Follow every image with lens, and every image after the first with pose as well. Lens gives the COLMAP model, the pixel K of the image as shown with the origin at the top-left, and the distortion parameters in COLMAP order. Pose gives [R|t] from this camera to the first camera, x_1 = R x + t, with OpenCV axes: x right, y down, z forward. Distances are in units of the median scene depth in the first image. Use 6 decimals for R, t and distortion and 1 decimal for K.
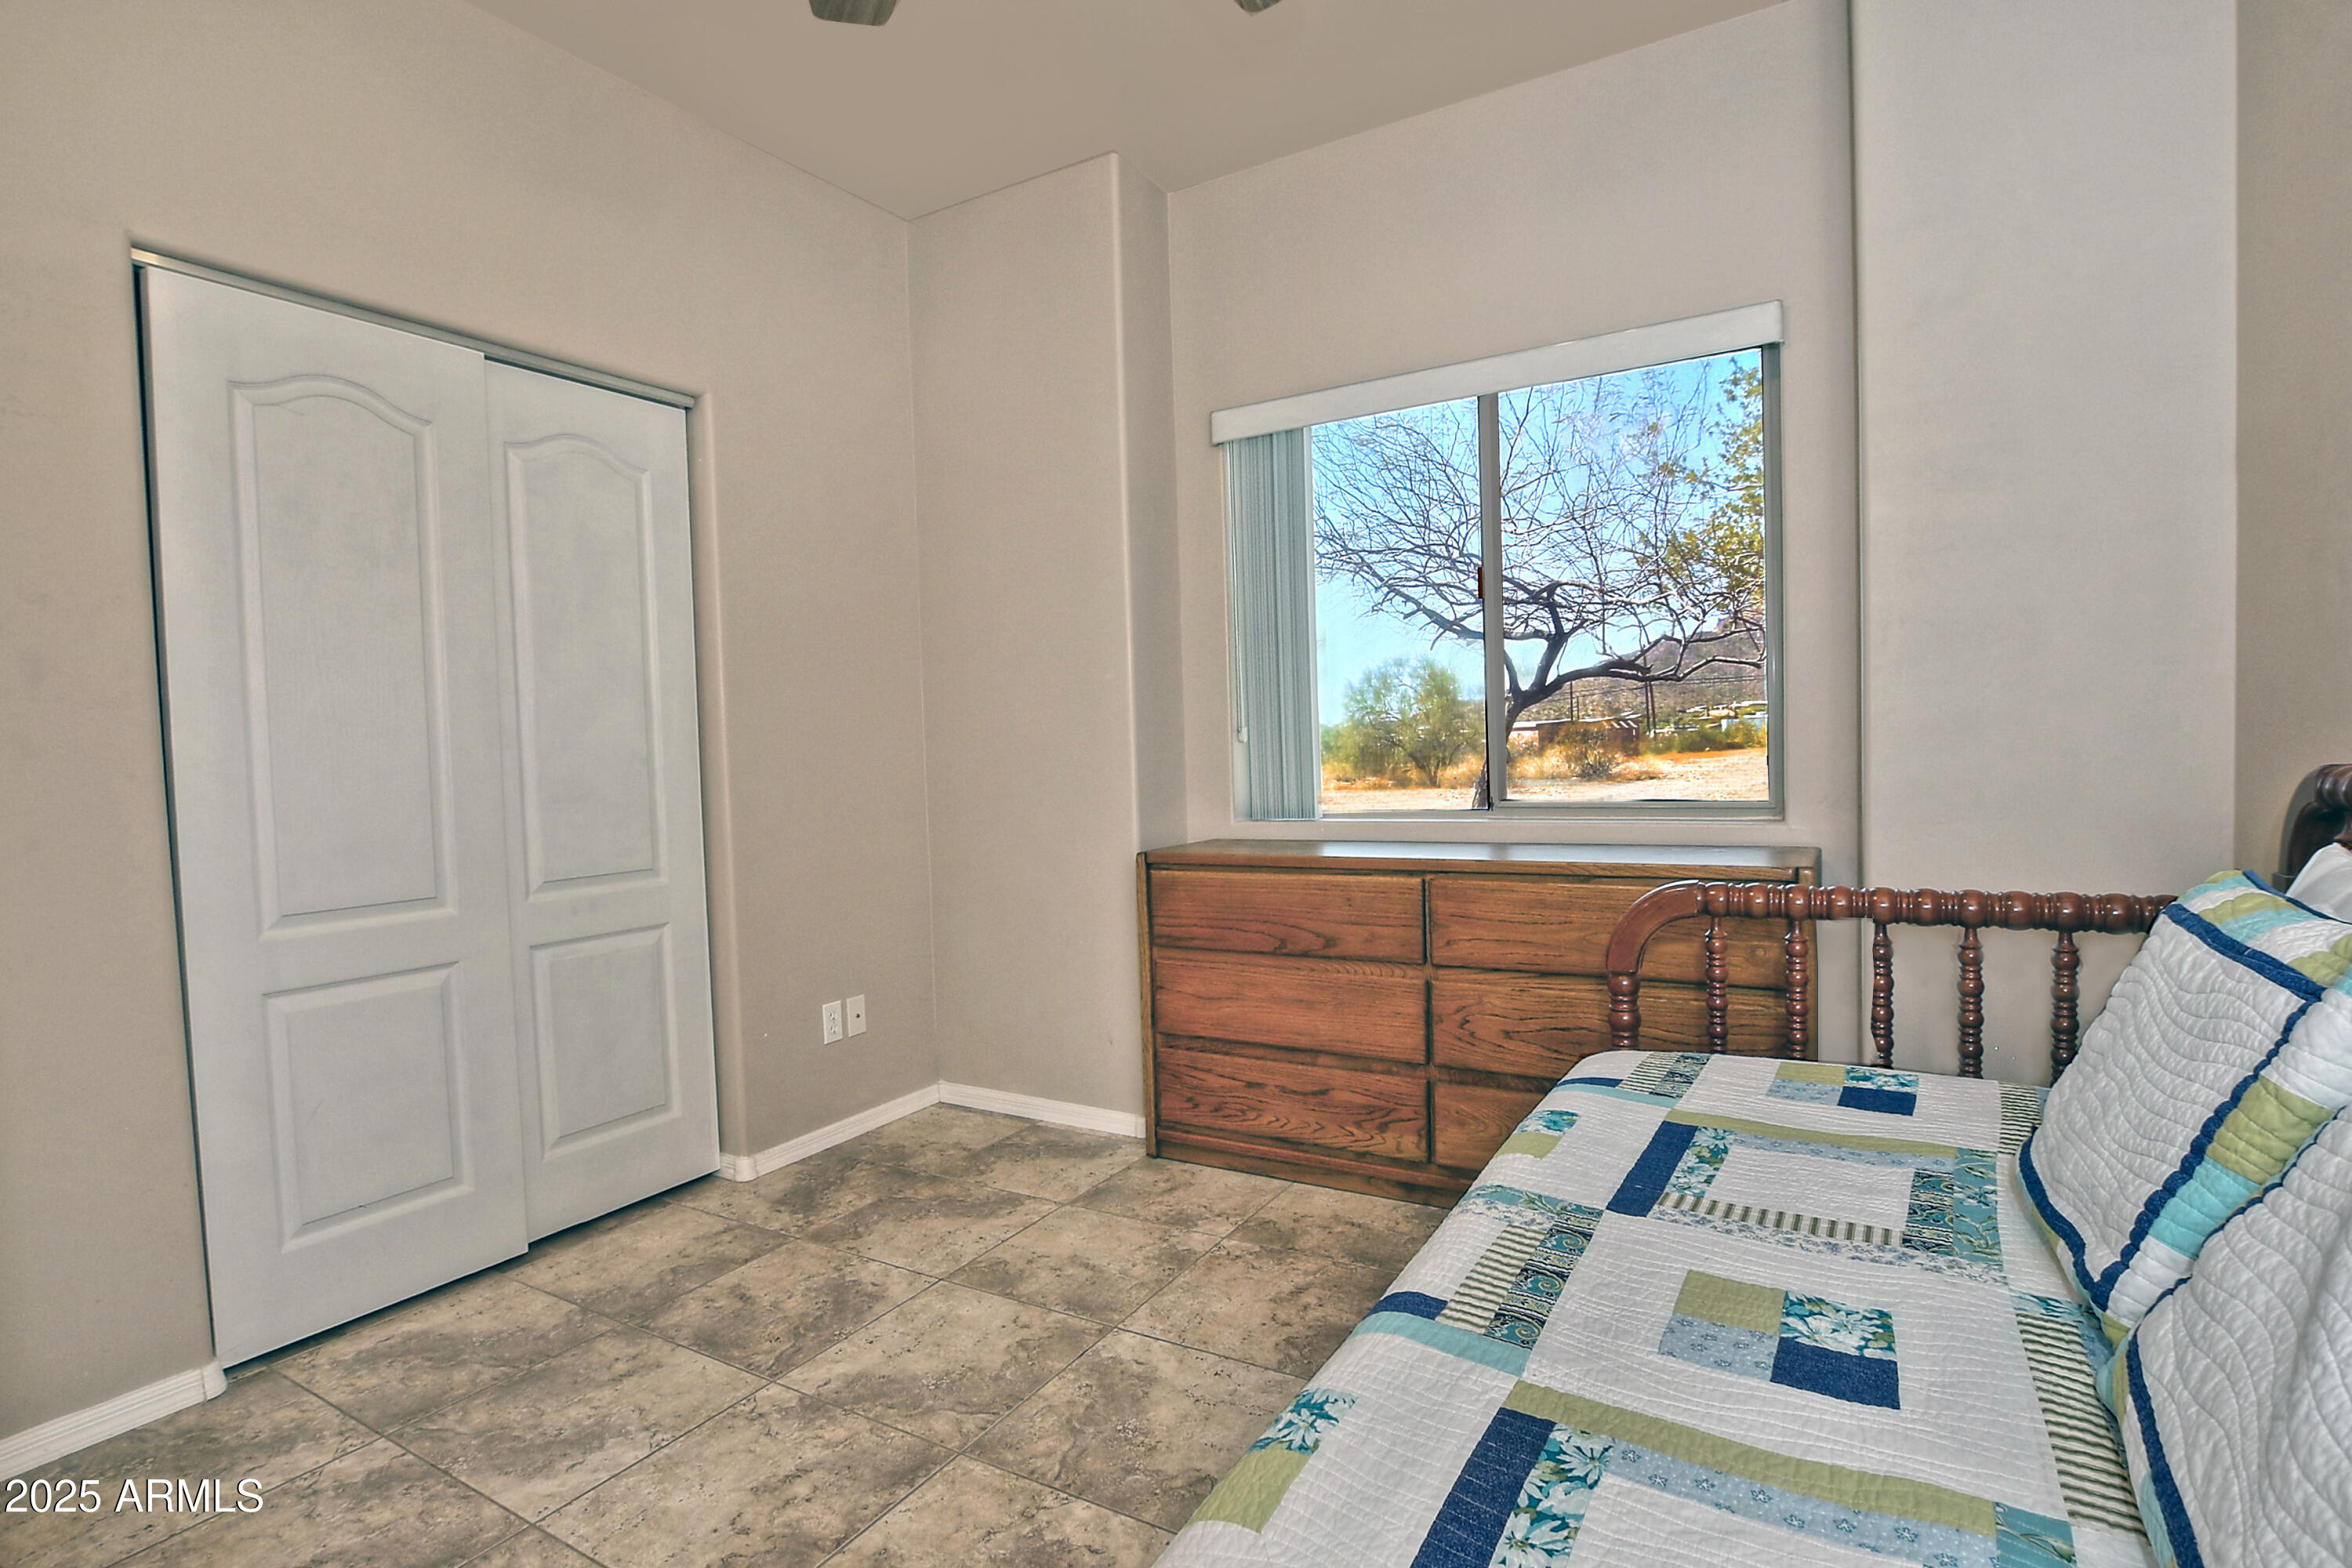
lens RADIAL K [[1132.0, 0, 1088.3], [0, 1132.0, 793.5], [0, 0, 1]] dist [-0.030001, 0.001597]
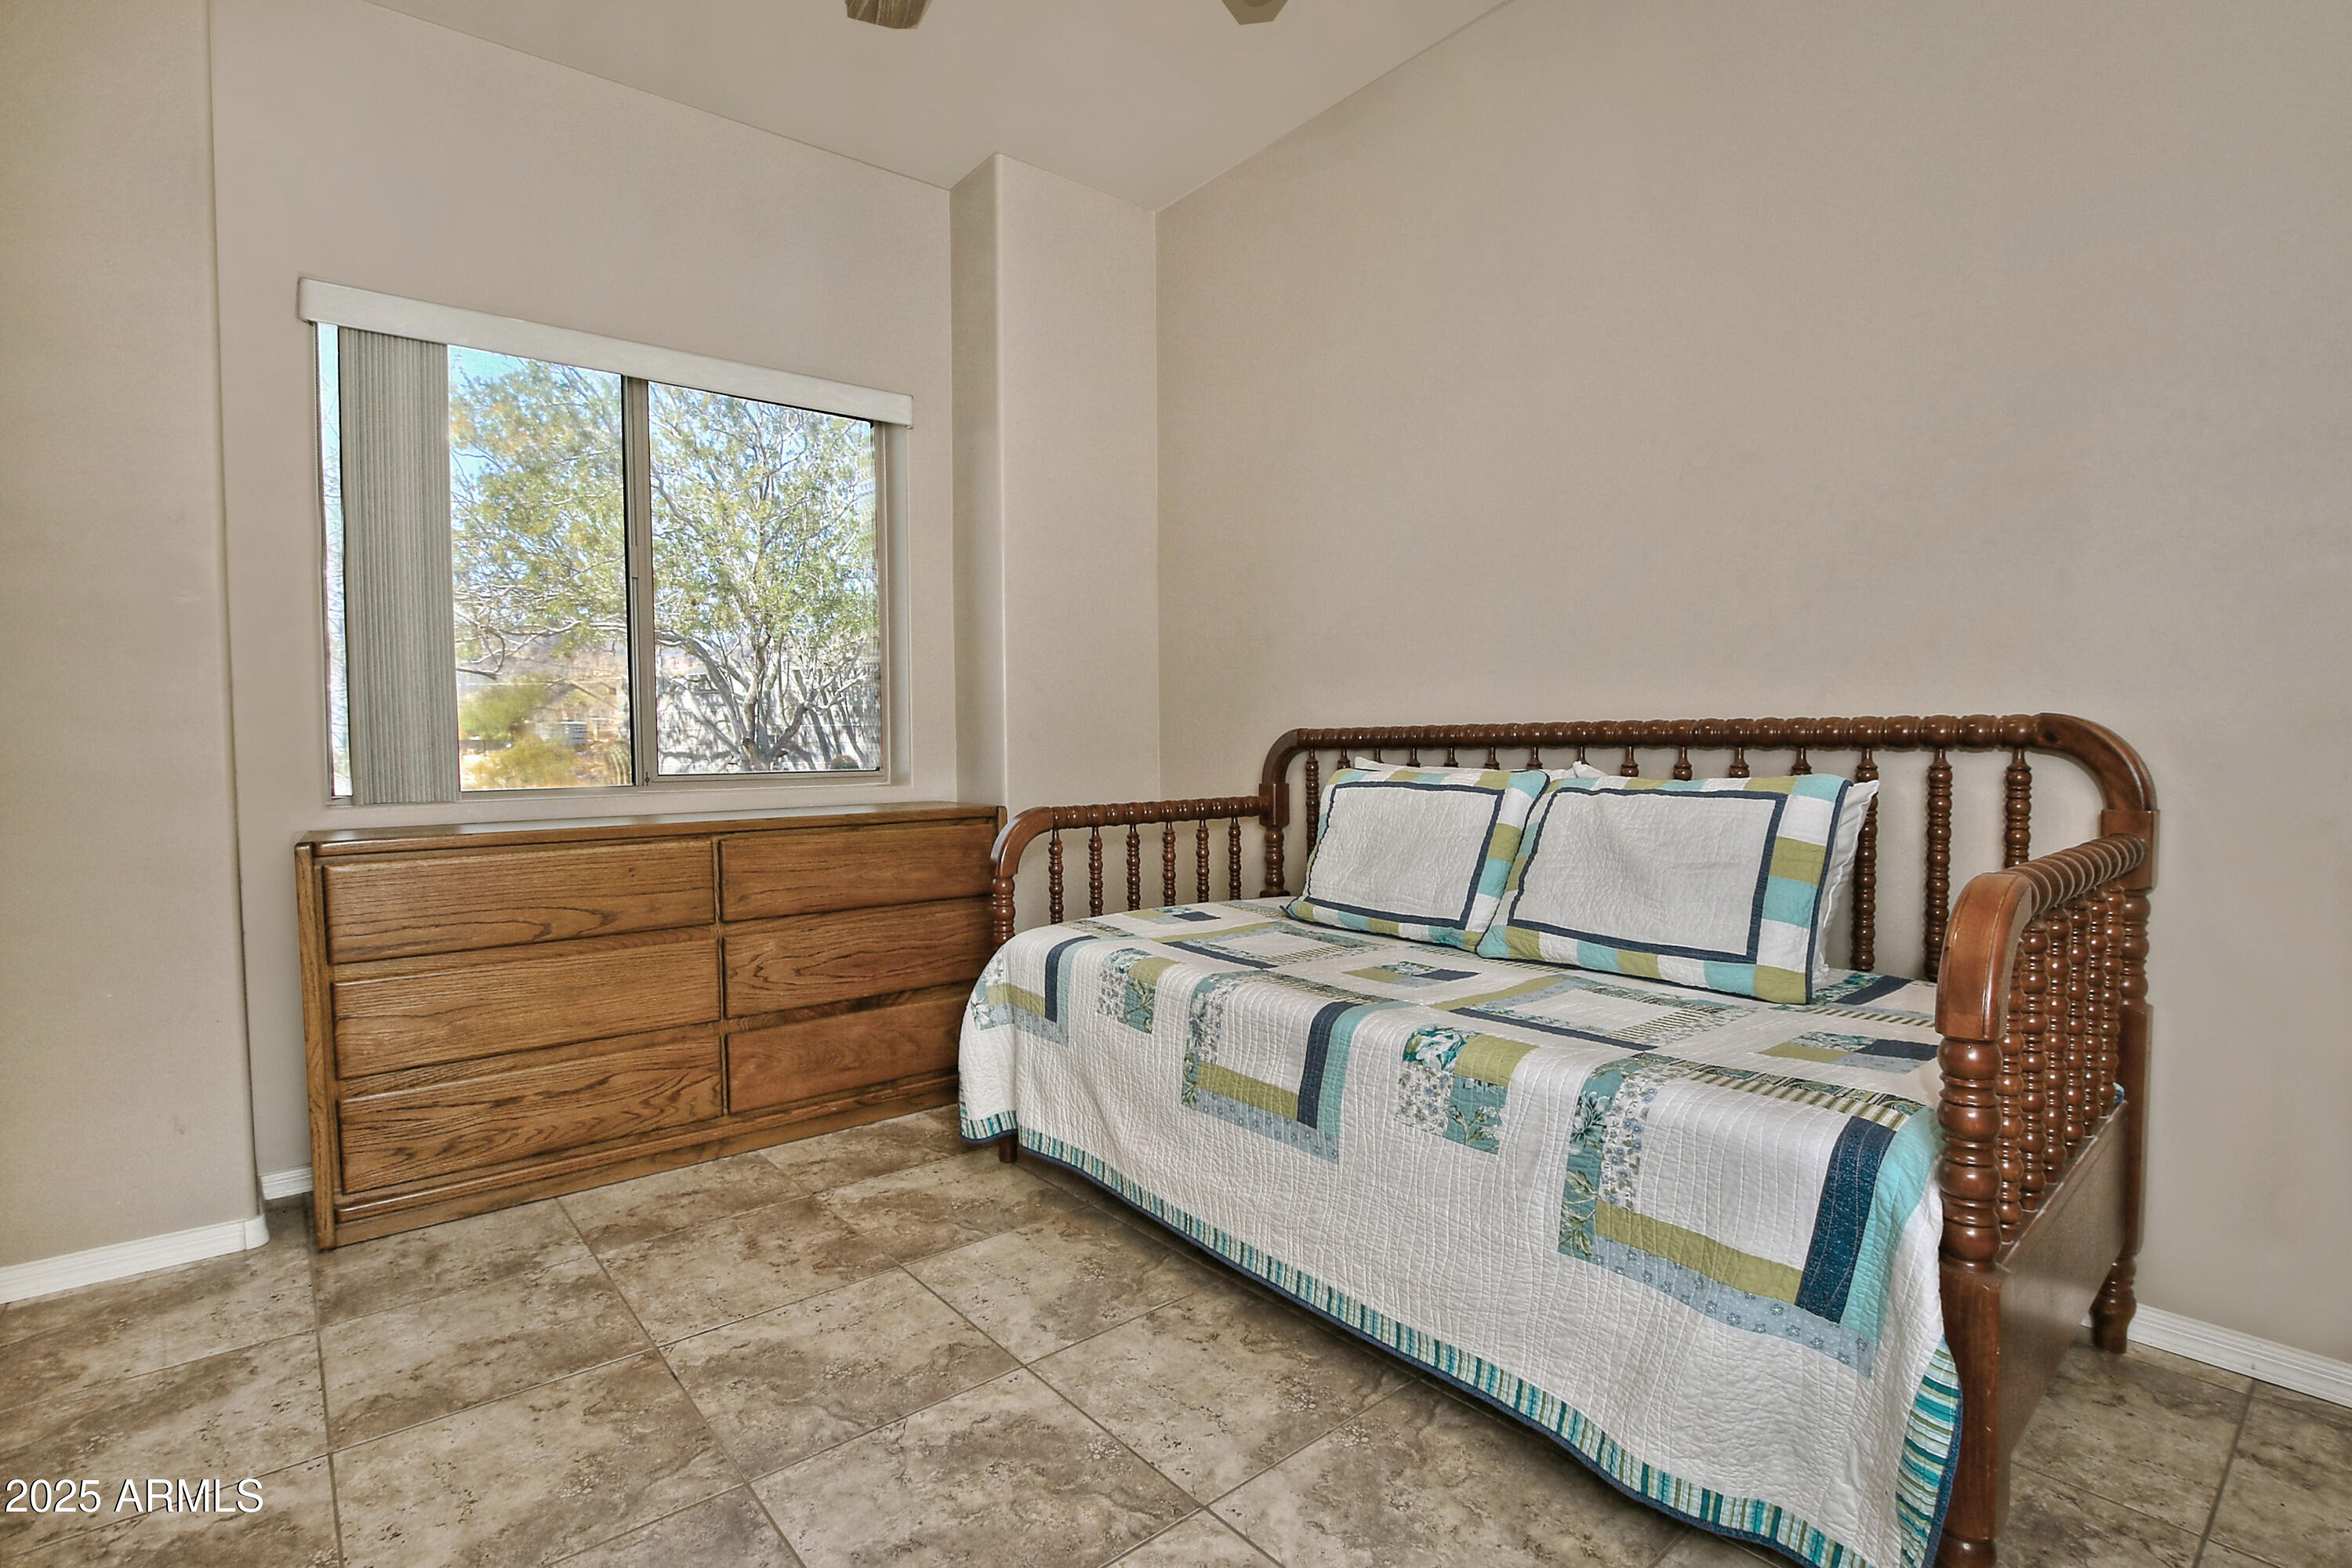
lens RADIAL K [[1132.0, 0, 1192.4], [0, 1132.0, 779.0], [0, 0, 1]] dist [-0.030001, 0.001597]
pose [[0.305228, 0.000157, 0.952279, -0.555382], [0.036145, 0.999277, -0.011750, 0.047044], [-0.951593, 0.038007, 0.305002, 0.263503]]
